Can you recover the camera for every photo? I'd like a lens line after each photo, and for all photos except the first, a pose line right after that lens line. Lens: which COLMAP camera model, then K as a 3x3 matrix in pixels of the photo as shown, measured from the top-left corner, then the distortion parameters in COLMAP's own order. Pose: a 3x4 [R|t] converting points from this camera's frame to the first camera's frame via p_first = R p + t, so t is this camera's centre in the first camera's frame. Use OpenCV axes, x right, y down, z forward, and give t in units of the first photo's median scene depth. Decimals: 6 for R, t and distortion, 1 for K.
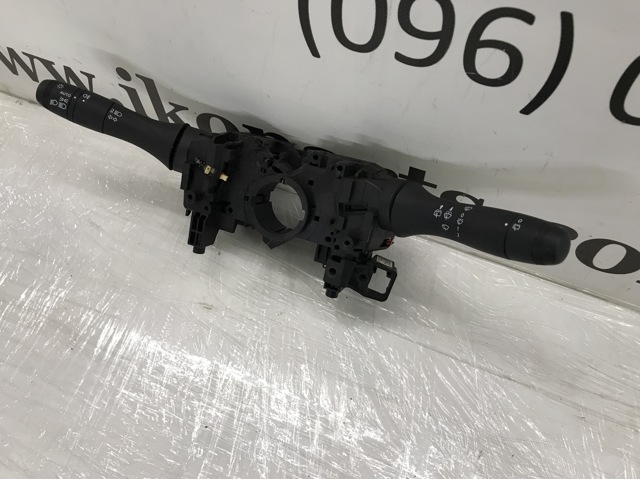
lens RADIAL K [[518.8, 0, 319.8], [0, 518.8, 240.3], [0, 0, 1]] dist [-0.011762, 0.014919]
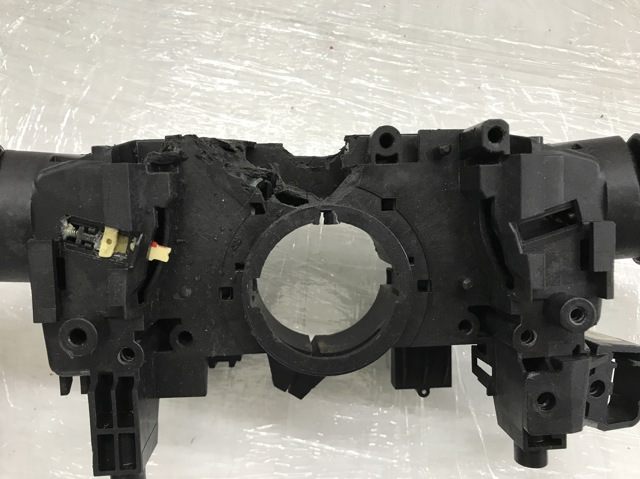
lens RADIAL K [[518.8, 0, 320.5], [0, 518.8, 239.3], [0, 0, 1]] dist [-0.011762, 0.014919]
pose [[0.911122, -0.263452, 0.316939, -0.193615], [0.309922, 0.944888, -0.105523, -0.058503], [-0.271672, 0.194371, 0.942557, 0.631118]]
